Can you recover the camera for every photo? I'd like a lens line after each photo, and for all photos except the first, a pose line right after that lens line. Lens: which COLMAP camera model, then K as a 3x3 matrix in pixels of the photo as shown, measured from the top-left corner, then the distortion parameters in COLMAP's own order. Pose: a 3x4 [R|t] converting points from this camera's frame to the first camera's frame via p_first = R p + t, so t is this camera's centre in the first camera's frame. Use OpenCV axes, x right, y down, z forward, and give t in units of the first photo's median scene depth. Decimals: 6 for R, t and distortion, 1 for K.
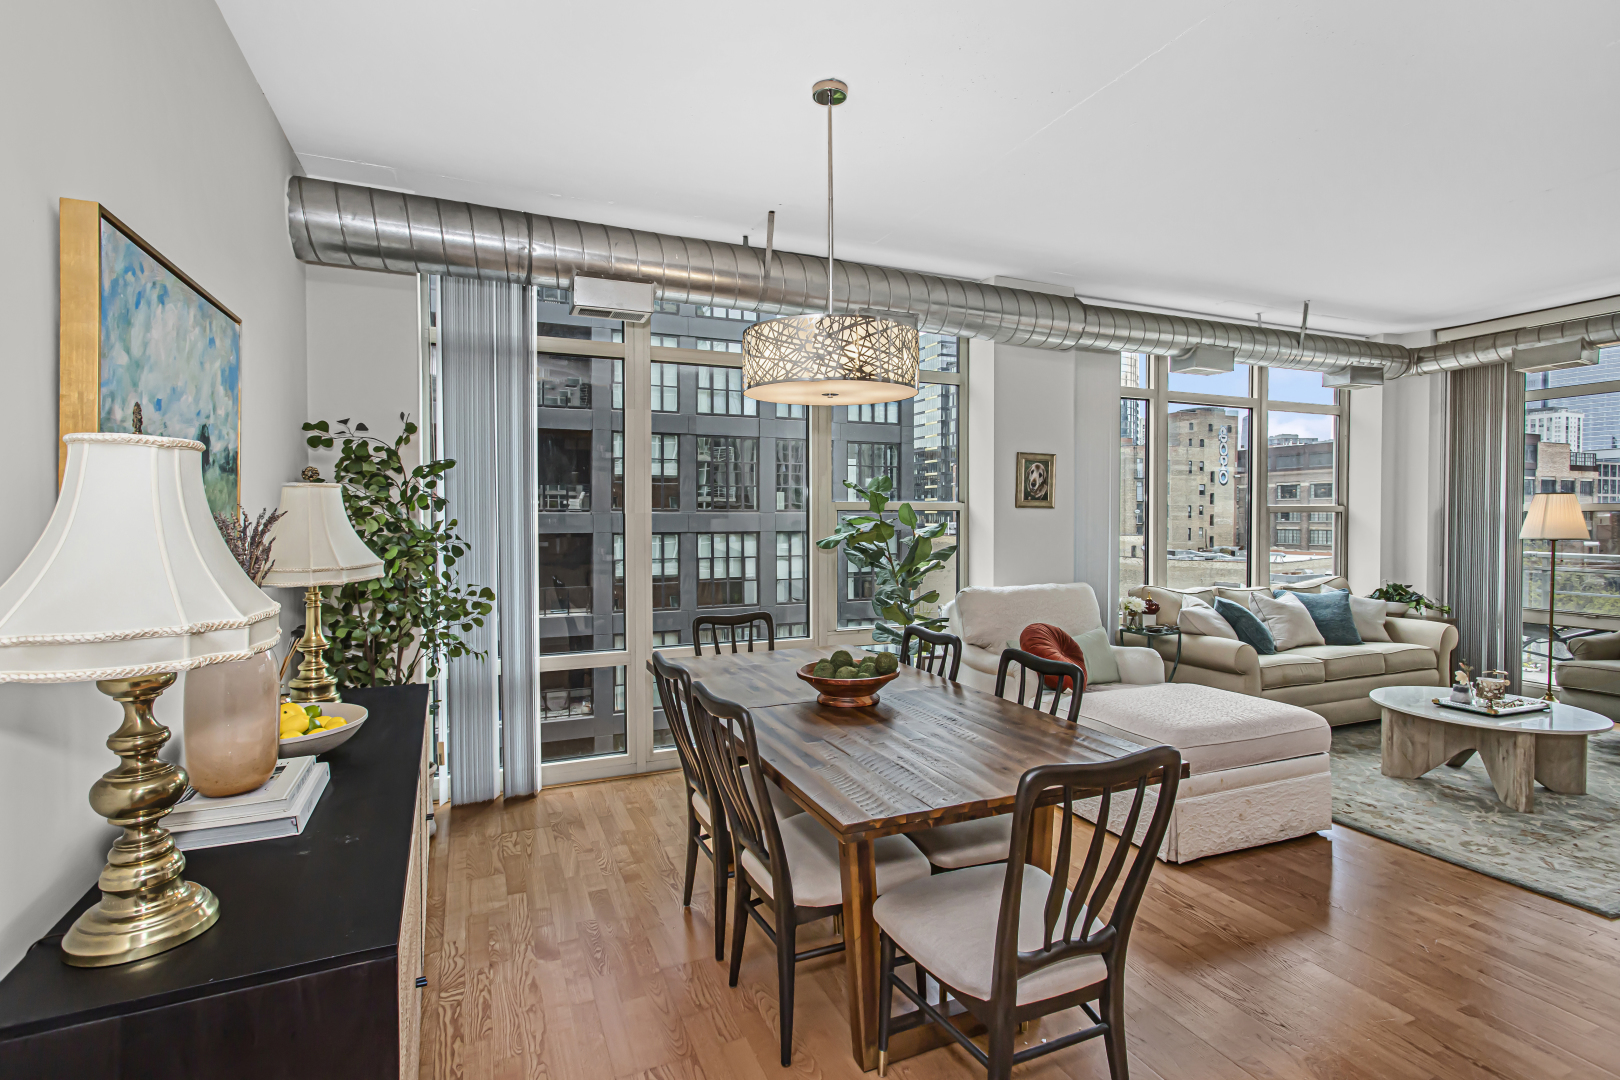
lens RADIAL K [[772.4, 0, 806.5], [0, 772.4, 531.3], [0, 0, 1]] dist [0.001004, 0.002442]
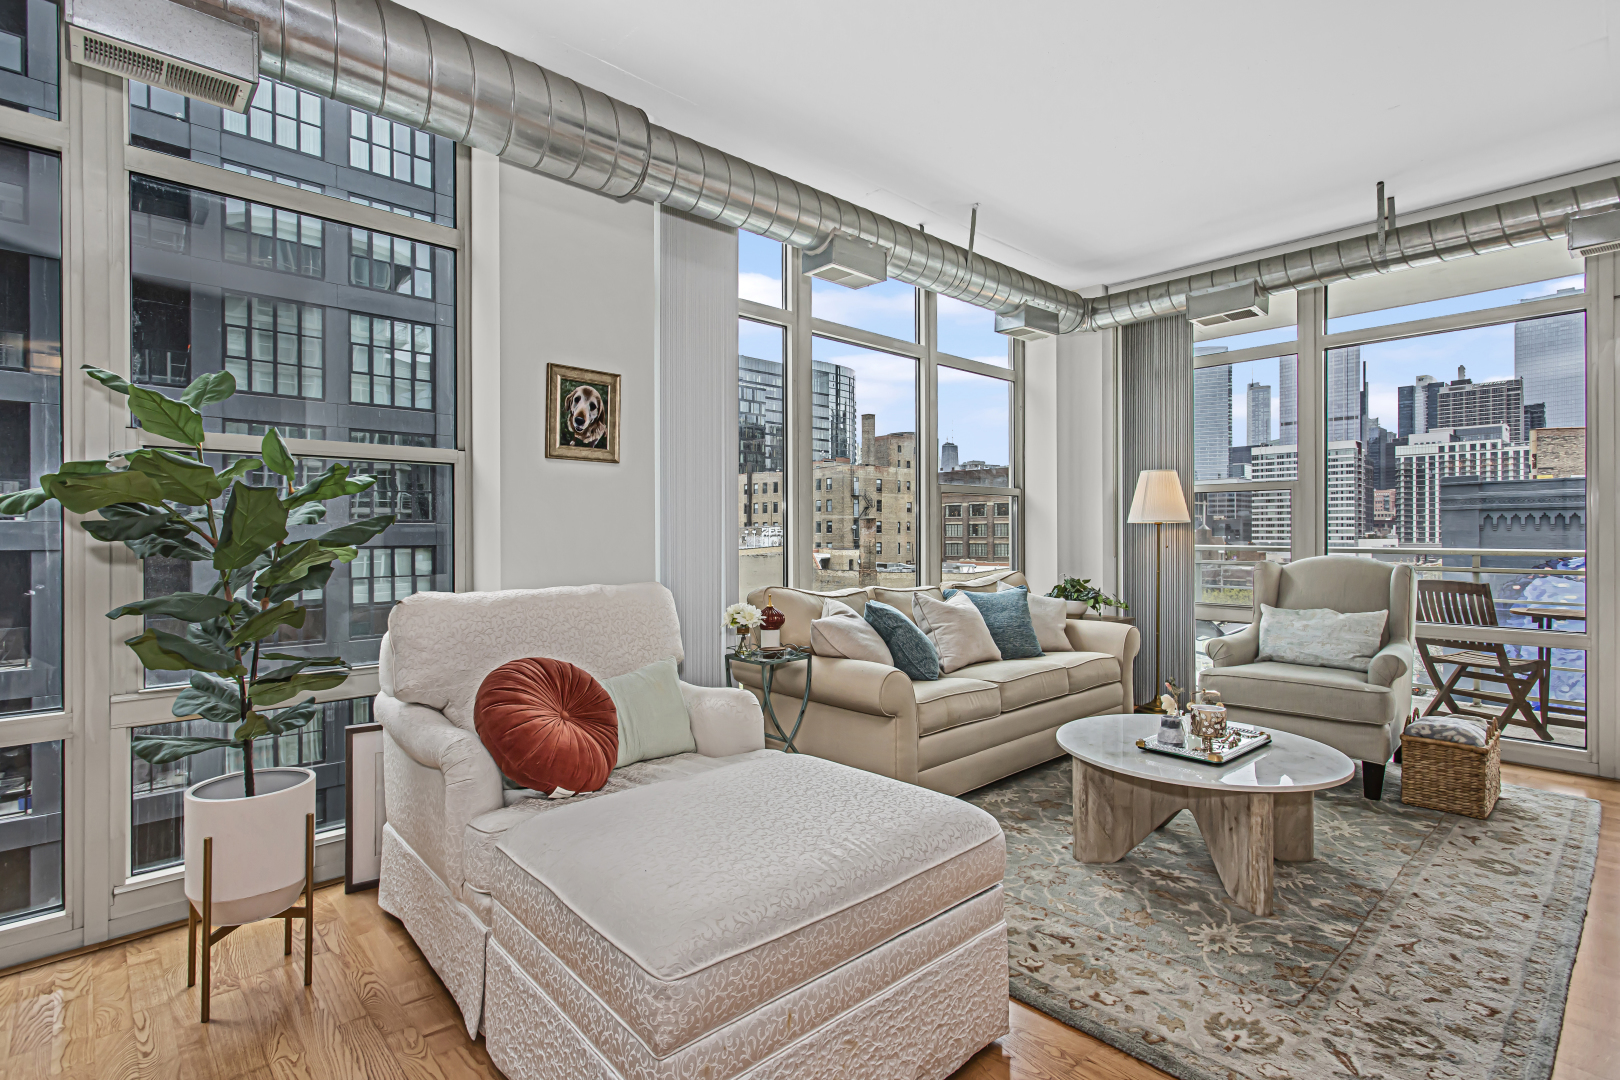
lens RADIAL K [[772.4, 0, 809.3], [0, 772.4, 532.7], [0, 0, 1]] dist [0.001004, 0.002442]
pose [[0.942326, -0.000884, 0.334696, 0.244645], [0.007875, 0.999778, -0.019532, 0.036716], [-0.334604, 0.021041, 0.942124, 0.353740]]
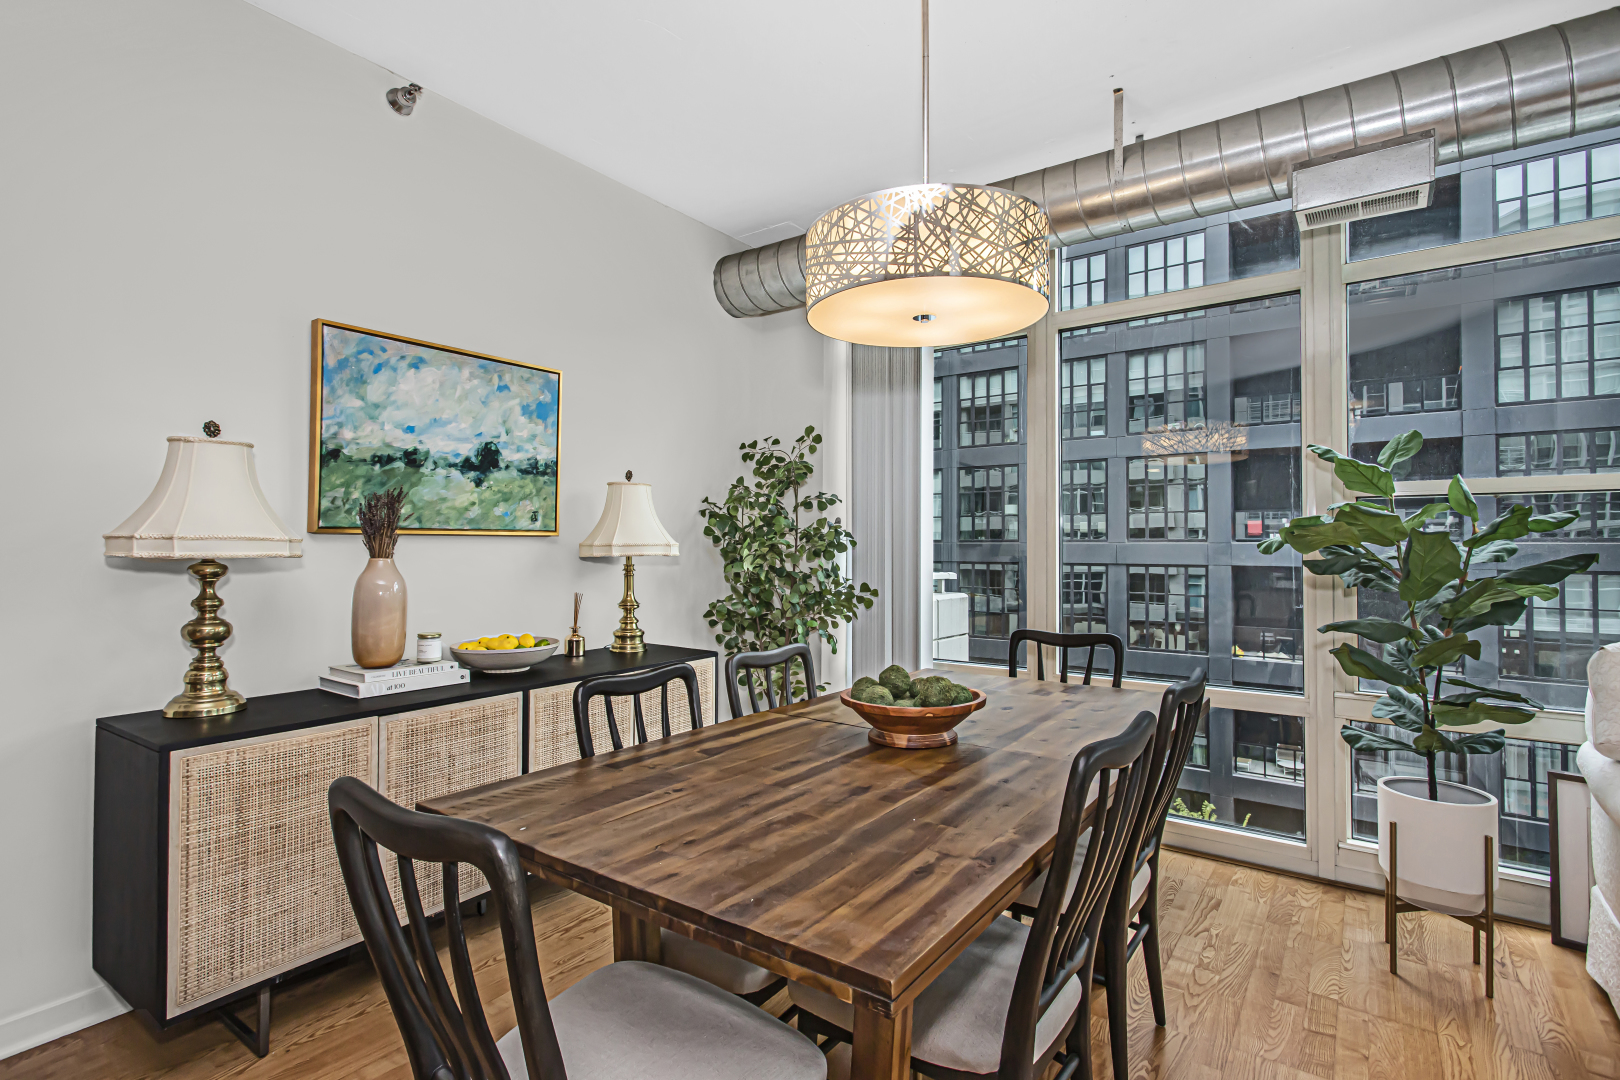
lens RADIAL K [[772.4, 0, 812.6], [0, 772.4, 532.7], [0, 0, 1]] dist [0.001004, 0.002442]
pose [[0.507755, -0.015474, -0.861362, 0.313937], [-0.023514, 0.999217, -0.031811, 0.027867], [0.861180, 0.036406, 0.506994, 0.279521]]
